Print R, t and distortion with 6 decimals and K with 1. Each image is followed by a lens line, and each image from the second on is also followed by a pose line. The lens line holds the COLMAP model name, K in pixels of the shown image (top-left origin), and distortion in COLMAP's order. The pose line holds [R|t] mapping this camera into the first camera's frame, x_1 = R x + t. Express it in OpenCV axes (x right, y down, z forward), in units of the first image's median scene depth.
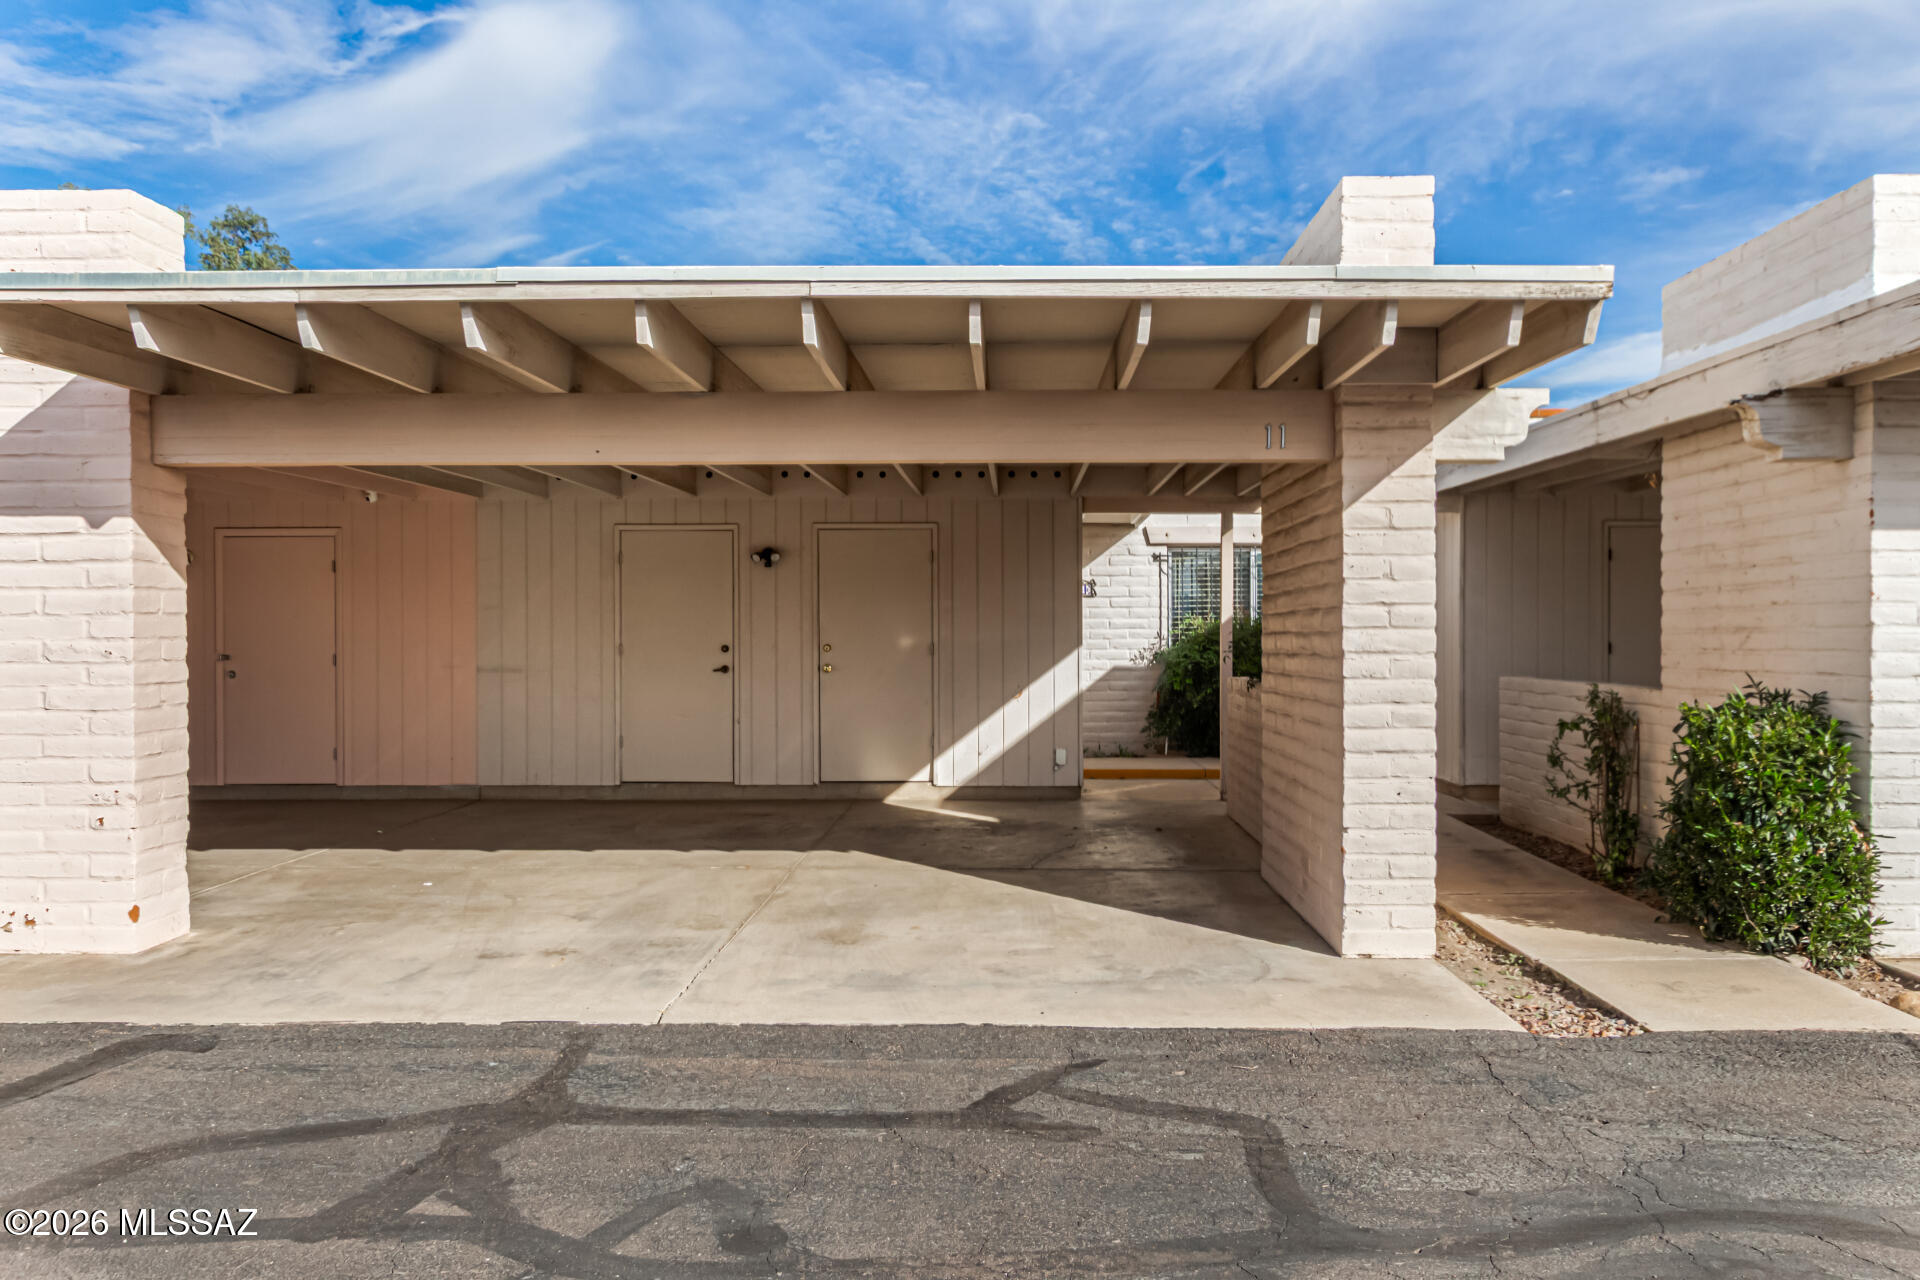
lens RADIAL K [[1278.2, 0, 960.0], [0, 1278.2, 640.0], [0, 0, 1]] dist [0.004134, 0.002491]
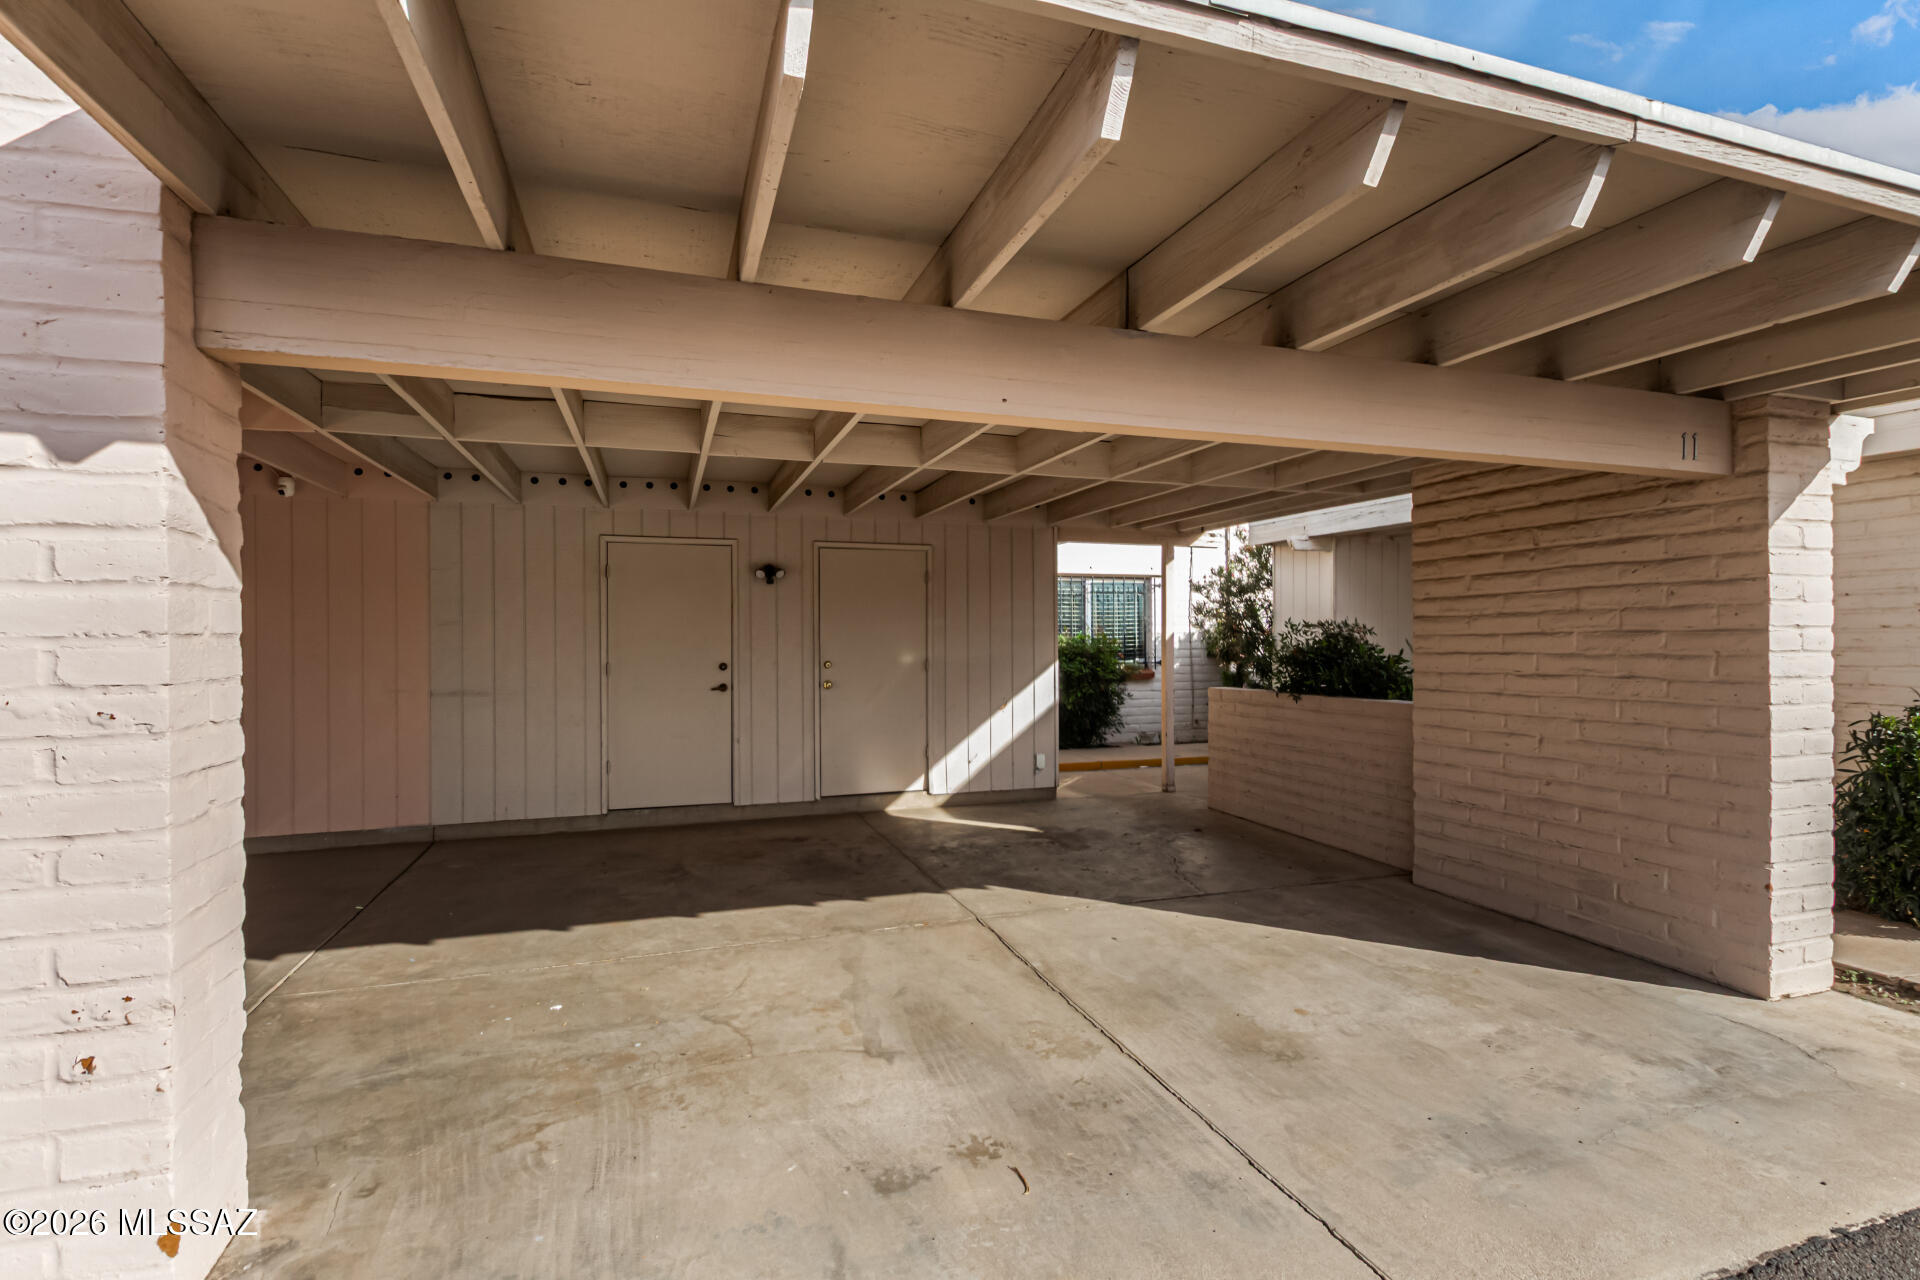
lens RADIAL K [[902.4, 0, 970.5], [0, 902.4, 644.9], [0, 0, 1]] dist [0.009717, -0.000358]
pose [[0.938537, -0.003112, 0.345164, -0.416773], [0.003877, 0.999991, -0.001526, -0.013606], [-0.345156, 0.002770, 0.938541, 0.491148]]
